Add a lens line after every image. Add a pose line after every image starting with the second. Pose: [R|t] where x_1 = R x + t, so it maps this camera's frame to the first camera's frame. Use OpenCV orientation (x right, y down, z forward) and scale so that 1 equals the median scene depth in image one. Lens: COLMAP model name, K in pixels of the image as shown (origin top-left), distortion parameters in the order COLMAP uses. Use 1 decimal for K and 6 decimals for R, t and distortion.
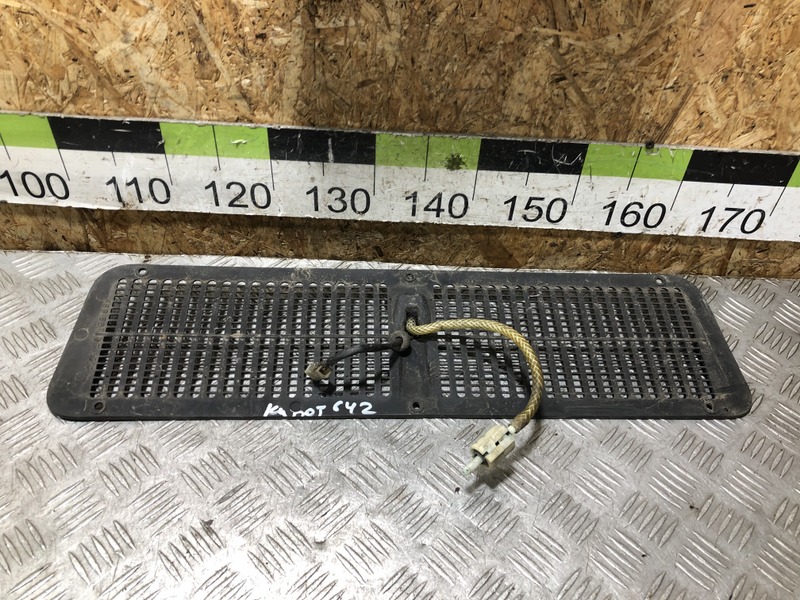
lens RADIAL K [[649.6, 0, 404.3], [0, 649.6, 297.0], [0, 0, 1]] dist [0.029347, -0.016636]
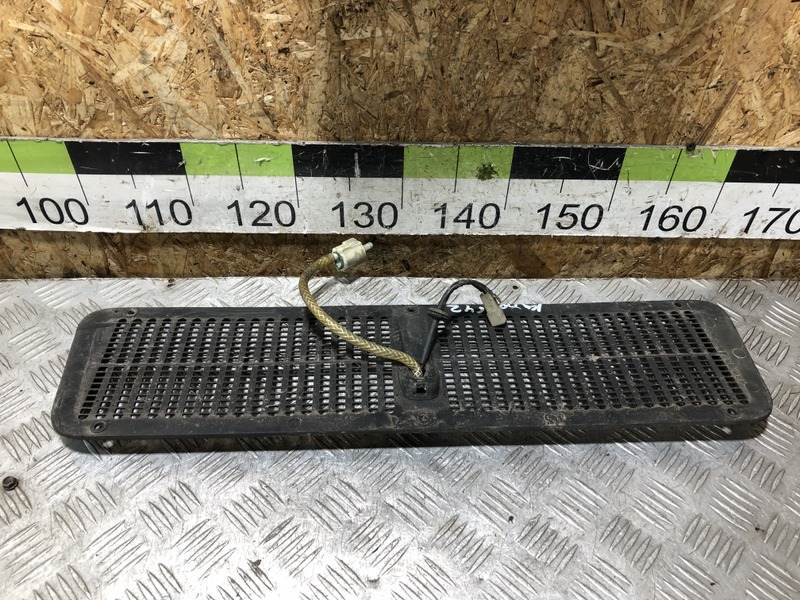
lens RADIAL K [[649.6, 0, 397.8], [0, 649.6, 299.8], [0, 0, 1]] dist [0.029347, -0.016636]
pose [[0.999273, -0.036839, -0.009867, -0.056064], [0.036984, 0.999205, 0.014908, -0.041466], [0.009310, -0.015262, 0.999840, 0.035867]]
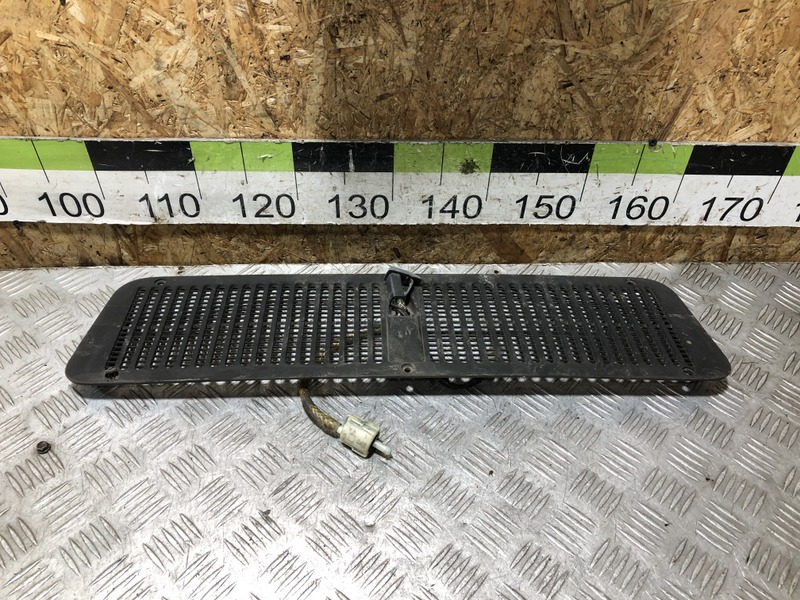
lens RADIAL K [[649.6, 0, 394.3], [0, 649.6, 299.0], [0, 0, 1]] dist [0.029347, -0.016636]
pose [[0.999020, -0.044252, -0.000773, -0.057913], [0.044259, 0.998863, 0.017739, -0.017488], [-0.000013, -0.017756, 0.999842, -0.071057]]
